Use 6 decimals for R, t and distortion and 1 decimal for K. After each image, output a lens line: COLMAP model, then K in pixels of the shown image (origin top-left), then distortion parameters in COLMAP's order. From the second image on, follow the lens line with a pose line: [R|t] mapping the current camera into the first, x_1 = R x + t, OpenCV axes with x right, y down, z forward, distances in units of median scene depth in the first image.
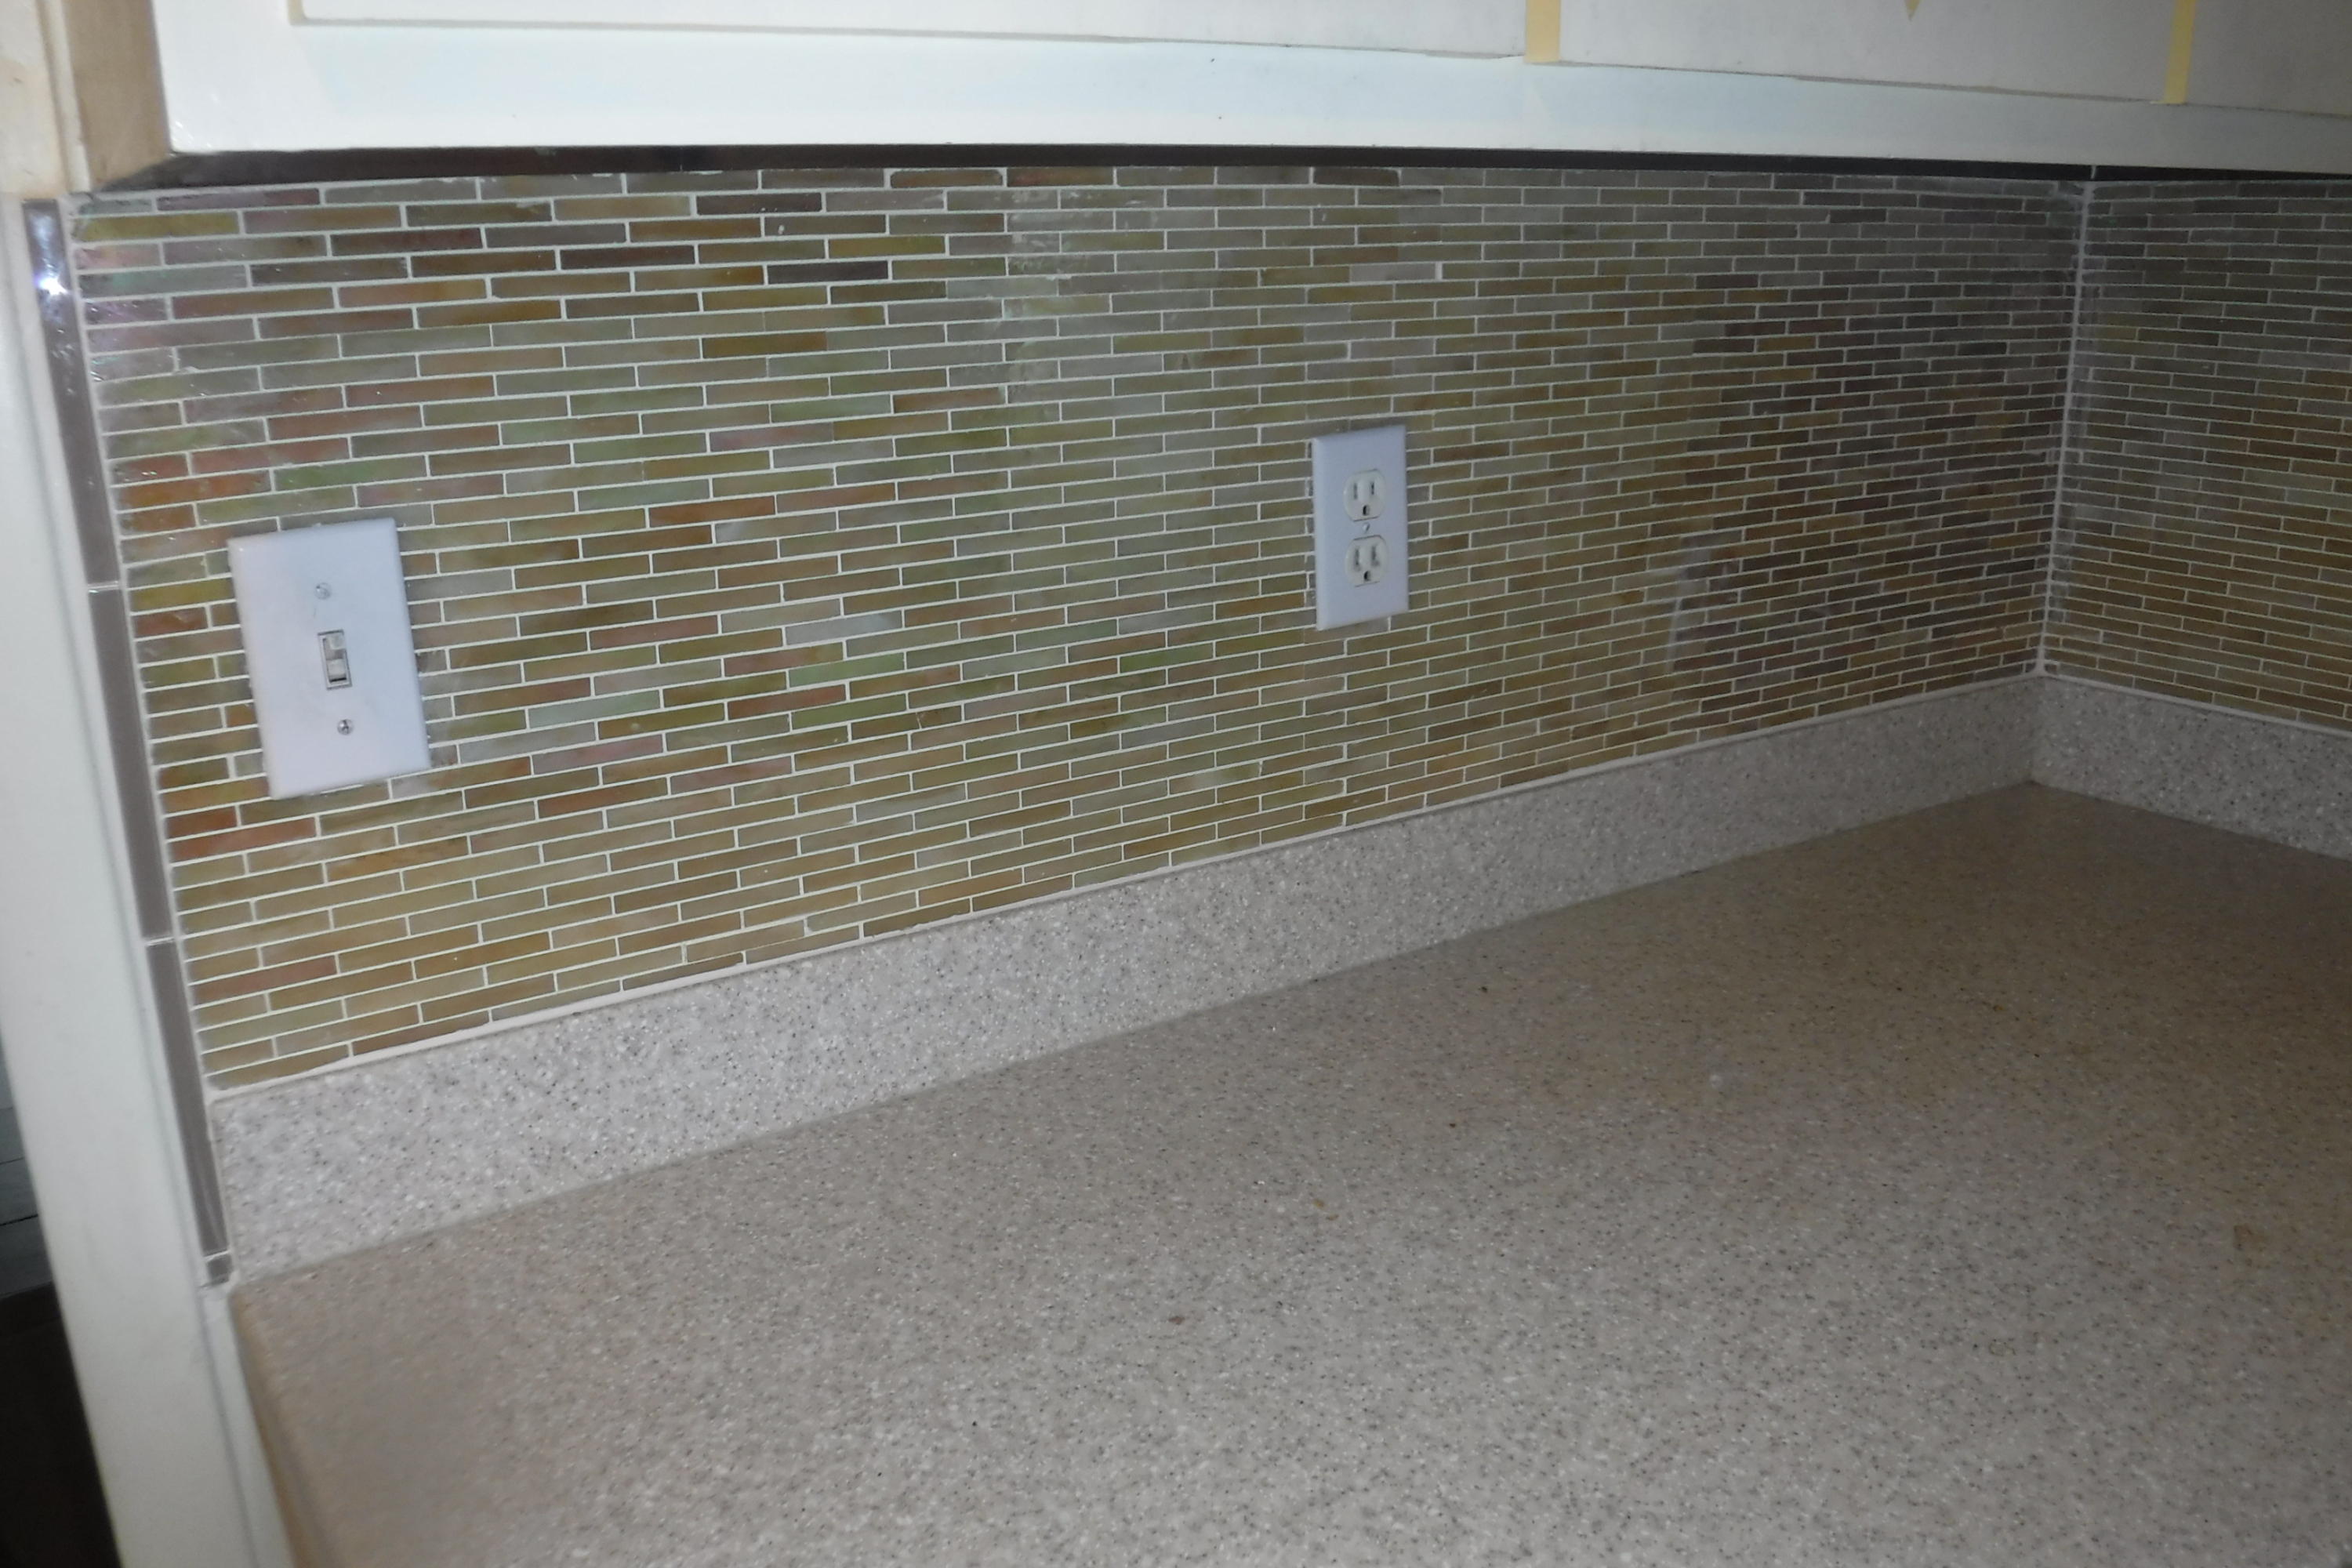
lens RADIAL K [[1886.9, 0, 1149.2], [0, 1886.9, 794.8], [0, 0, 1]] dist [-0.113668, 0.046036]
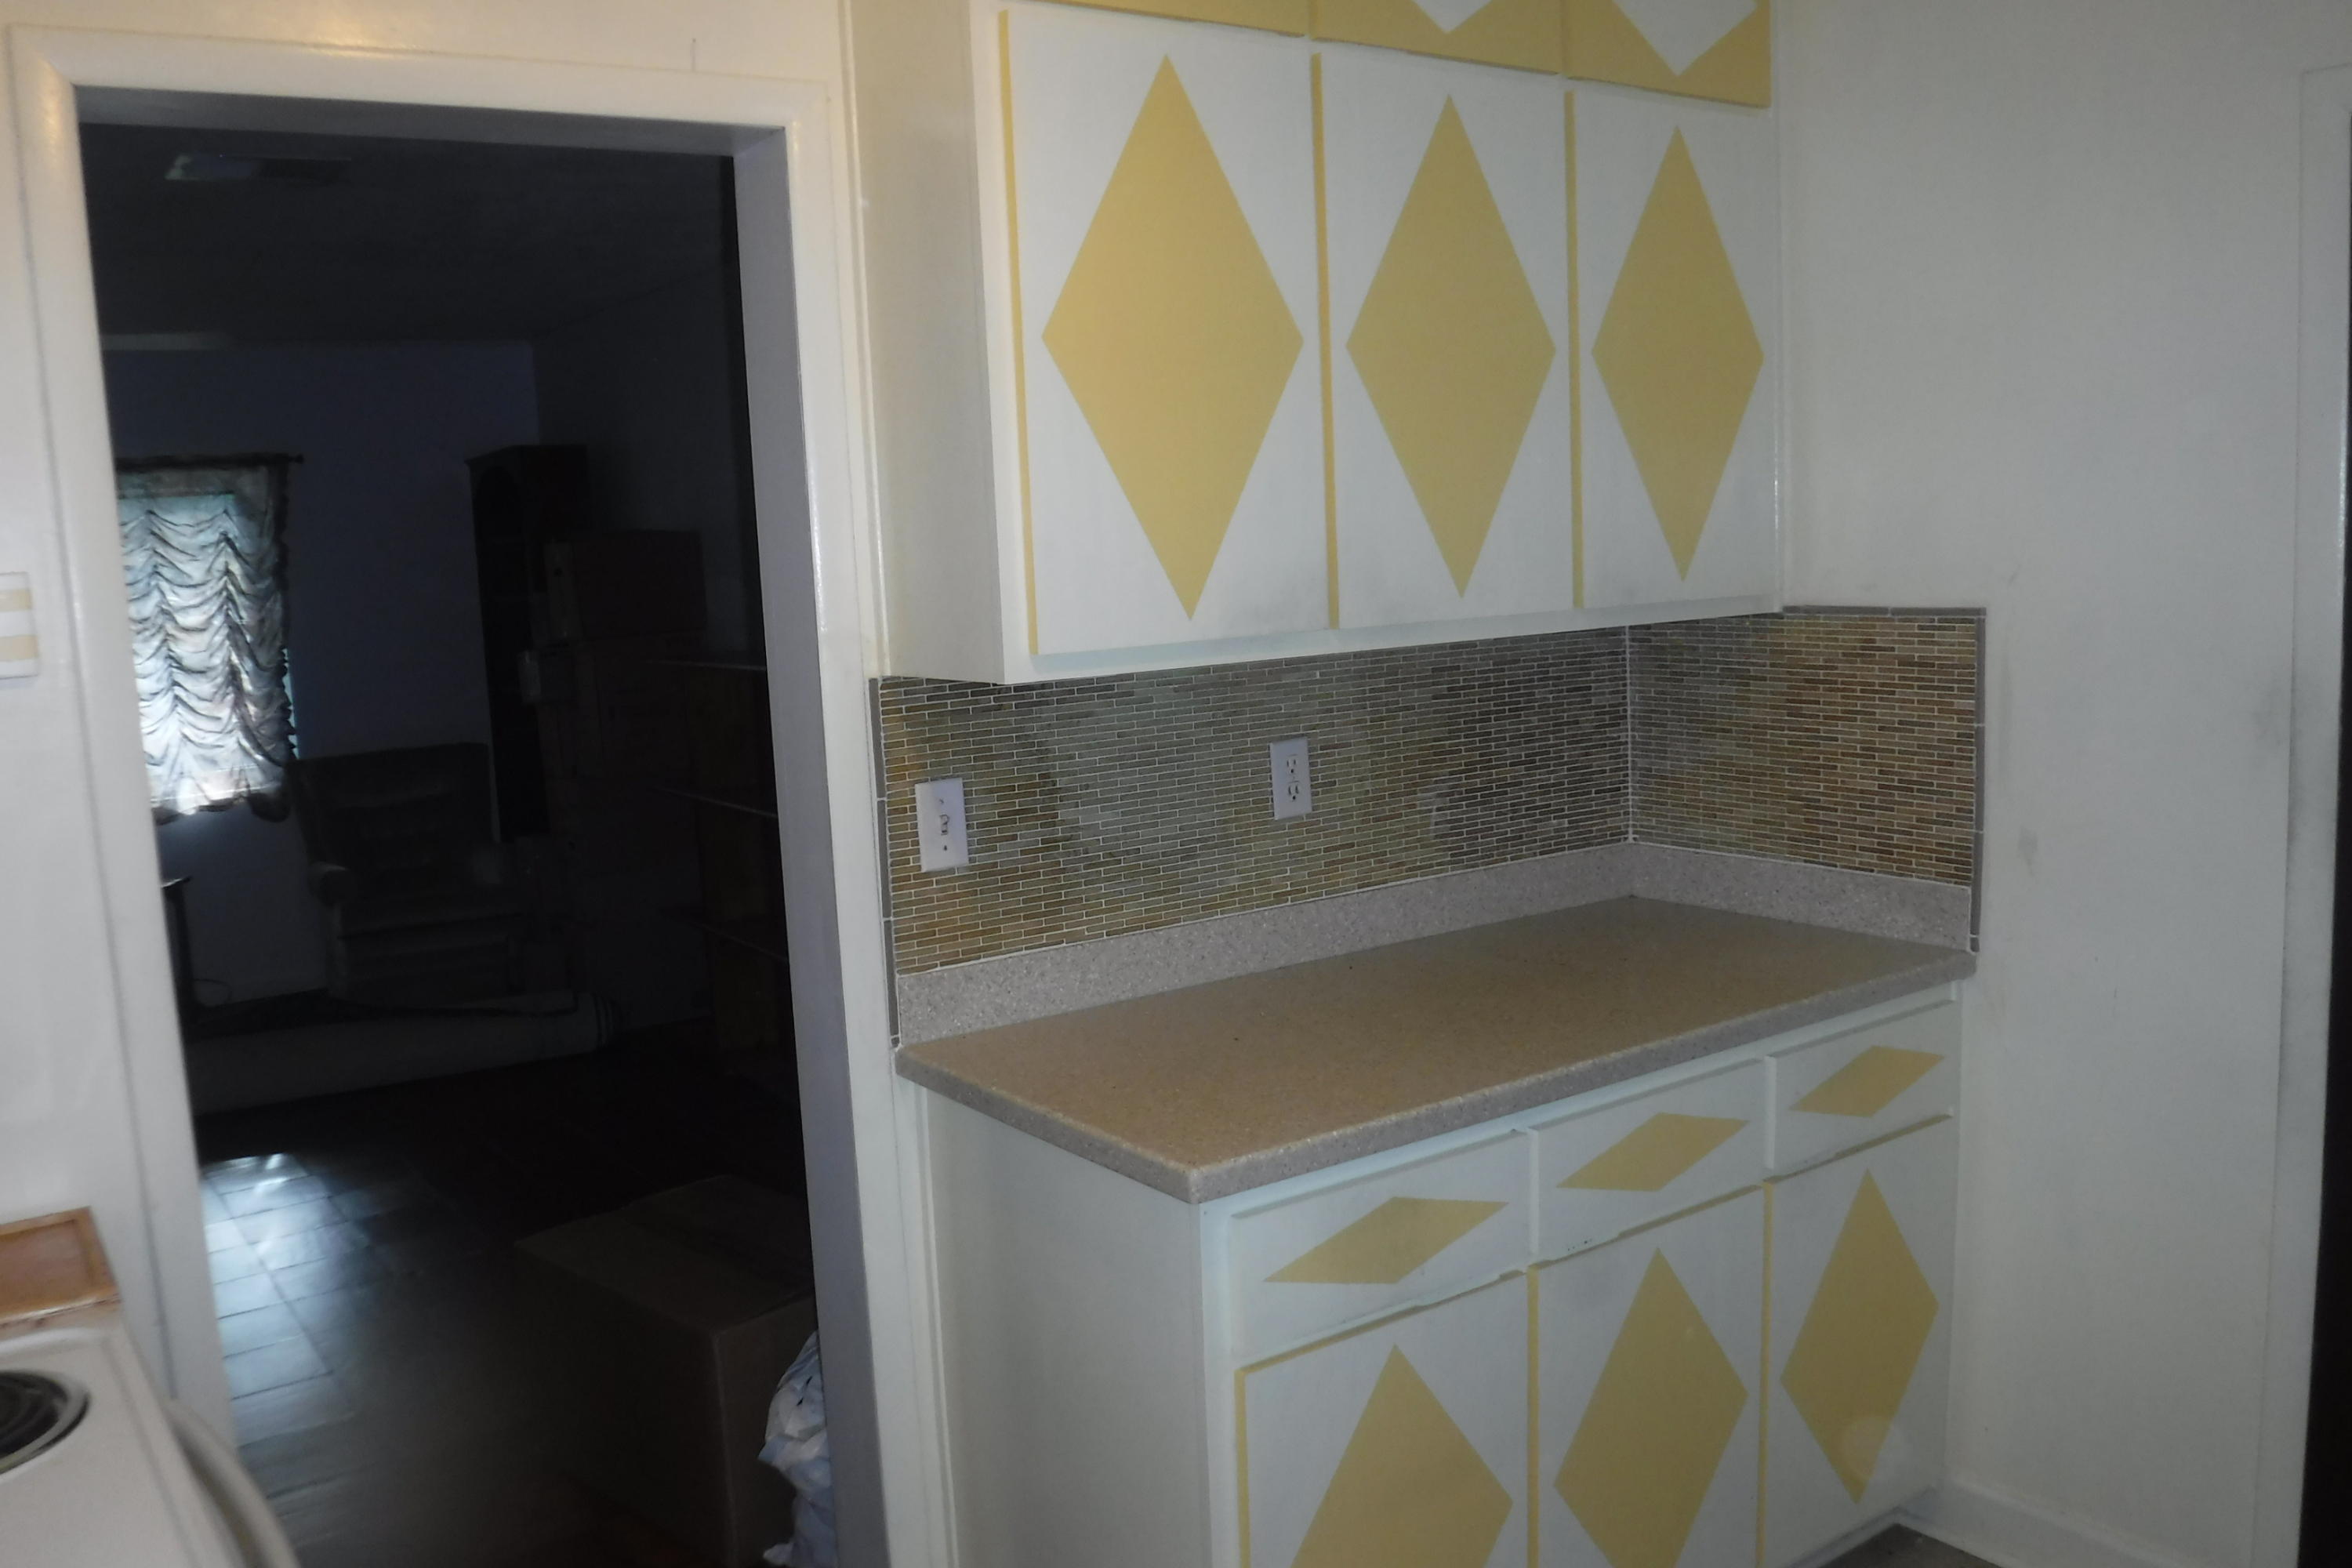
lens RADIAL K [[1921.3, 0, 1147.1], [0, 1921.3, 777.4], [0, 0, 1]] dist [-0.095865, 0.037443]
pose [[0.999370, -0.027857, 0.022009, -0.152638], [0.031124, 0.985692, -0.165658, 0.311893], [-0.017079, 0.166238, 0.985938, -1.721003]]
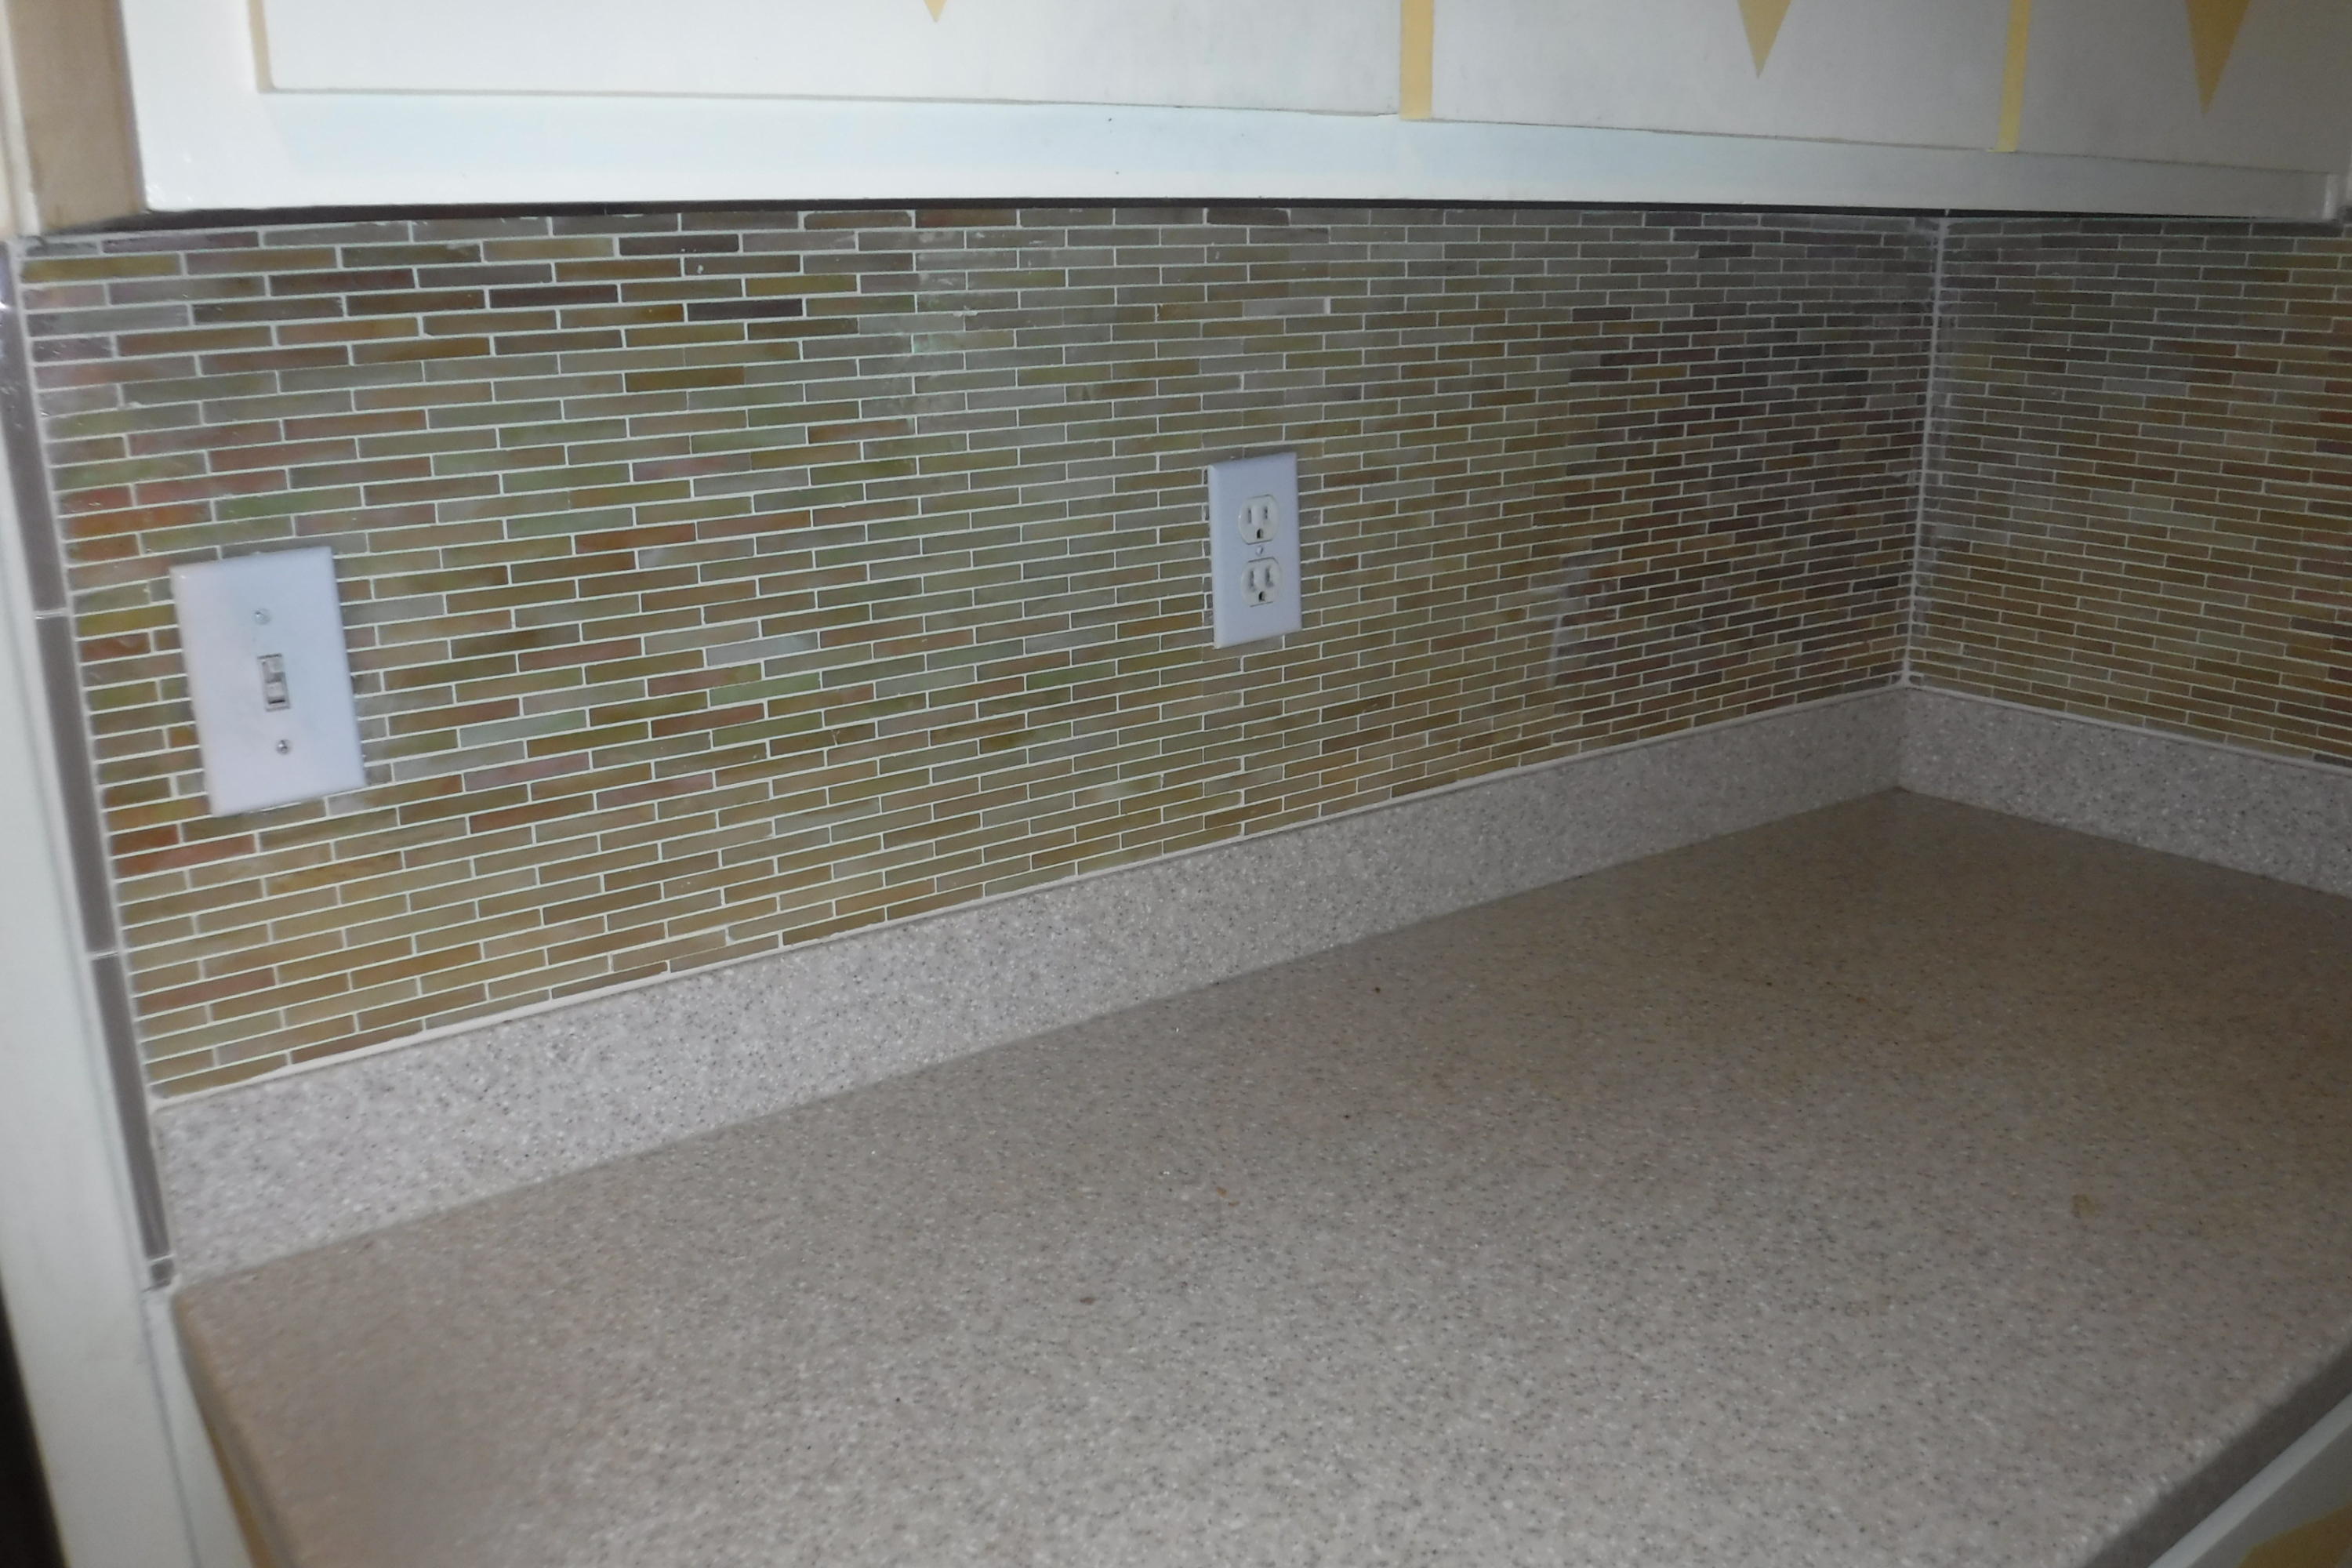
lens RADIAL K [[1886.9, 0, 1149.2], [0, 1886.9, 794.8], [0, 0, 1]] dist [-0.113668, 0.046036]
pose [[0.998666, -0.009718, 0.050714, -0.001115], [0.010235, 0.999898, -0.009931, 0.004730], [-0.050612, 0.010437, 0.998664, -0.051384]]
